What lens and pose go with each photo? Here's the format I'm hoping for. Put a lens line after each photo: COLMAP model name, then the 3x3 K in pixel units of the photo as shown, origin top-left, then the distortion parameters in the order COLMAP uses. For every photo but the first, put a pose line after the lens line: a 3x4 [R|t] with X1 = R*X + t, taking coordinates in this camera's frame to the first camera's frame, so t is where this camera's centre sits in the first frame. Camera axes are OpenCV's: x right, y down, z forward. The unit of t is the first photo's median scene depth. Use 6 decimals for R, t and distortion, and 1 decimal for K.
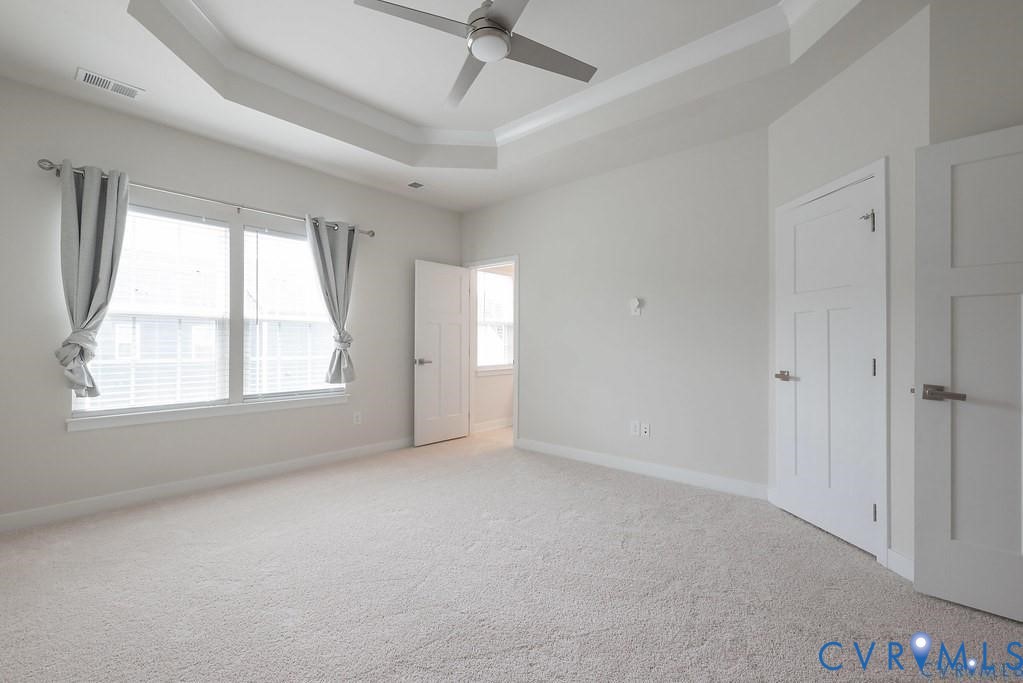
lens RADIAL K [[454.8, 0, 512.0], [0, 454.8, 340.4], [0, 0, 1]] dist [0.000897, 0.000155]
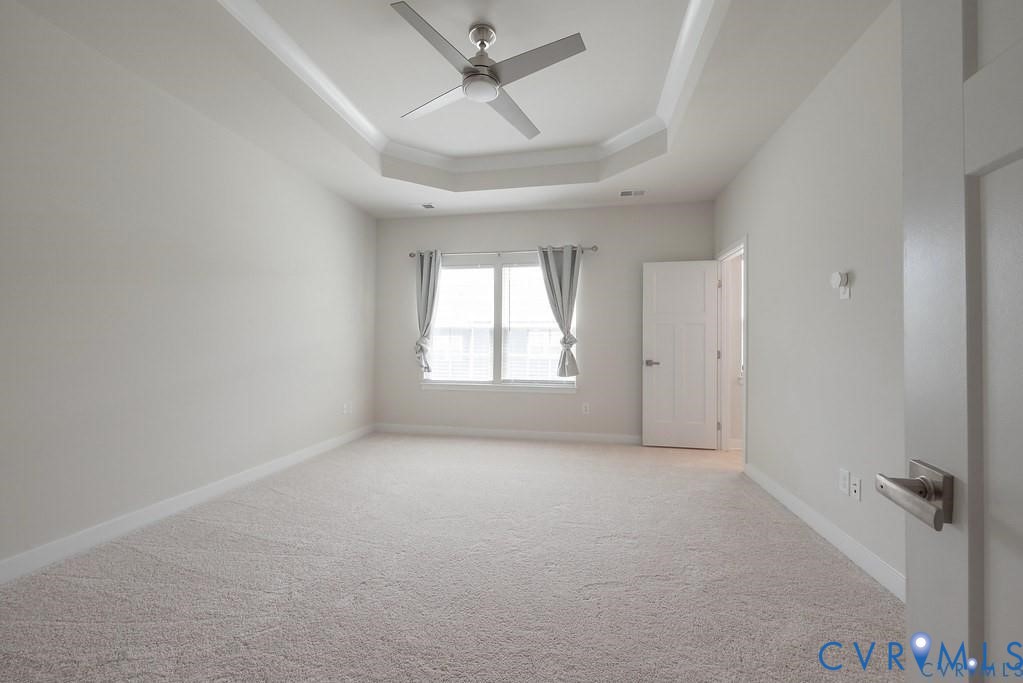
lens RADIAL K [[426.3, 0, 511.7], [0, 426.3, 342.2], [0, 0, 1]] dist [0.000275, -0.000021]
pose [[0.485235, -0.004928, -0.874370, 0.571291], [-0.000276, 0.999983, -0.005789, 0.007428], [0.874383, 0.003050, 0.485226, 0.325743]]
